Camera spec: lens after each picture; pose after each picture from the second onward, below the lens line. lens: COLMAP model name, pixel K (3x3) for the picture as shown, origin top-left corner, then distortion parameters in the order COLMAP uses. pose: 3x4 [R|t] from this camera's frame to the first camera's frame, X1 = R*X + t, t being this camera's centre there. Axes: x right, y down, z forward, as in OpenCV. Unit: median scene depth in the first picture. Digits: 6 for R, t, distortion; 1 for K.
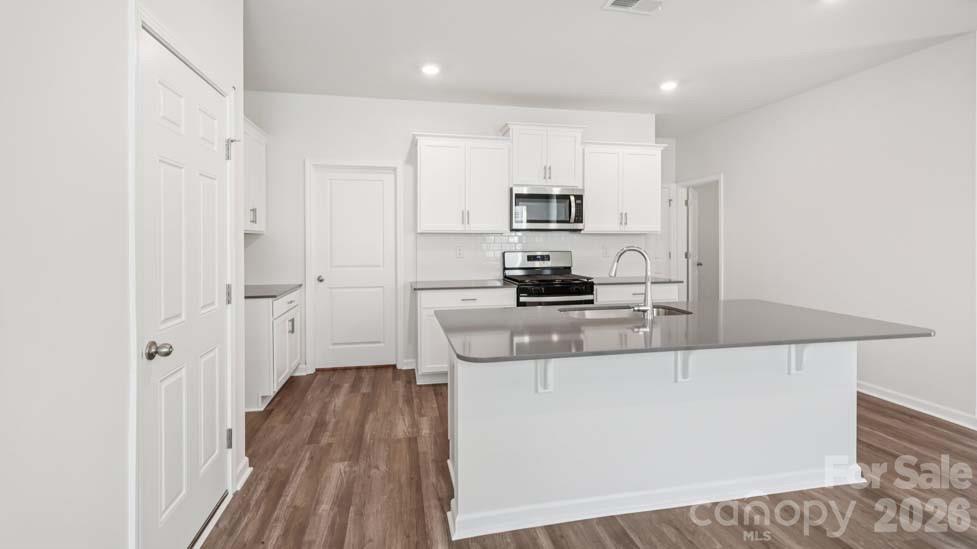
lens RADIAL K [[455.0, 0, 489.5], [0, 455.0, 237.7], [0, 0, 1]] dist [-0.001104, 0.000488]
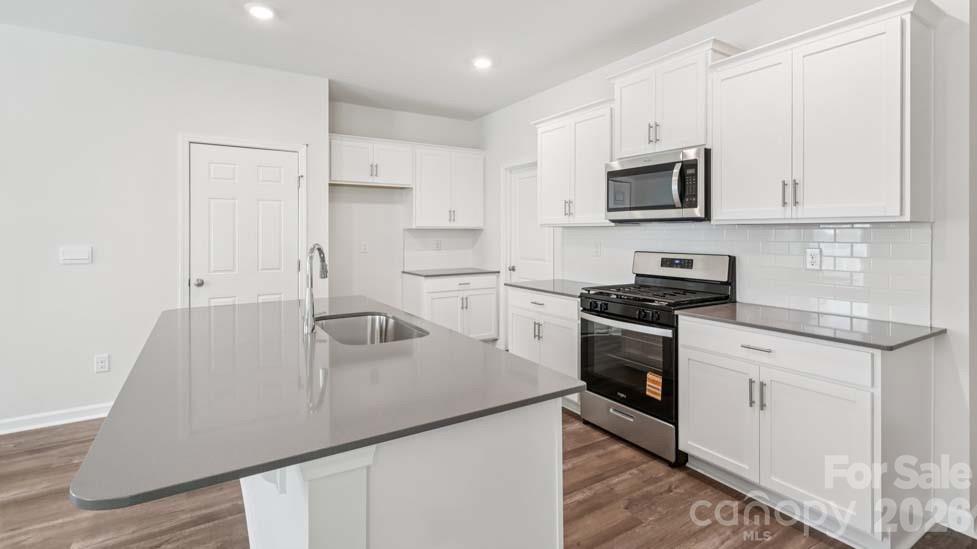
lens RADIAL K [[460.7, 0, 488.8], [0, 460.7, 231.6], [0, 0, 1]] dist [-0.000428, 0.000239]
pose [[0.348025, 0.000301, -0.937485, 0.708992], [0.002954, 0.999995, 0.001417, -0.002796], [0.937481, -0.003263, 0.348022, 0.575682]]
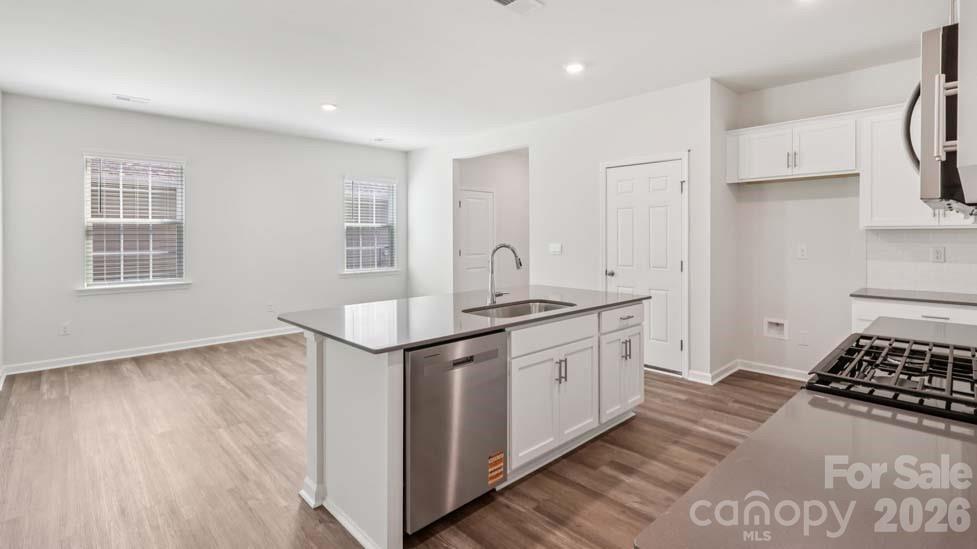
lens RADIAL K [[455.0, 0, 489.5], [0, 455.0, 237.7], [0, 0, 1]] dist [-0.001104, 0.000488]
pose [[-0.846709, 0.006270, -0.532019, 0.565631], [0.005653, 0.999980, 0.002788, 0.000001], [0.532026, -0.000647, -0.846728, 1.151681]]
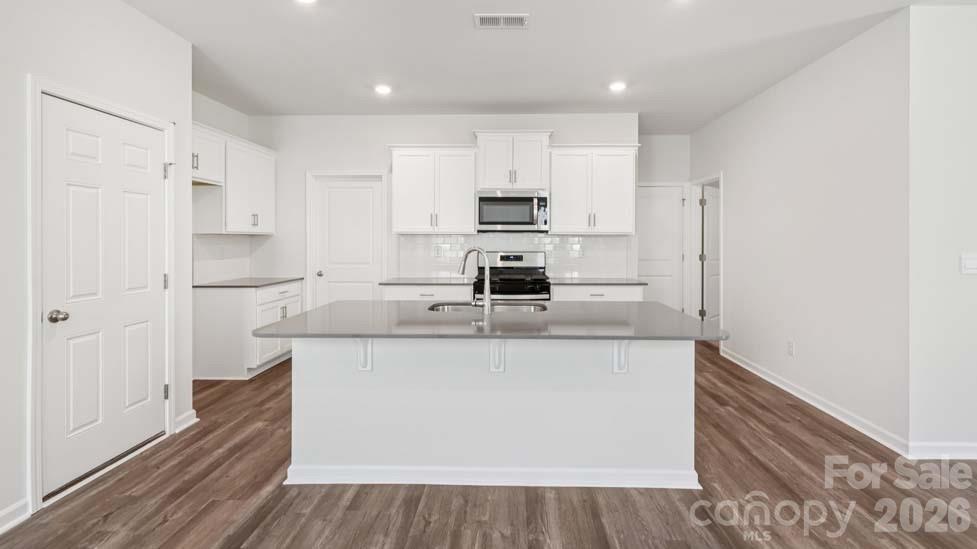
lens RADIAL K [[455.0, 0, 489.5], [0, 455.0, 237.7], [0, 0, 1]] dist [-0.001104, 0.000488]
pose [[0.973099, 0.001690, -0.230380, 0.333677], [-0.002063, 0.999997, -0.001377, -0.000854], [0.230377, 0.001816, 0.973100, -0.031681]]
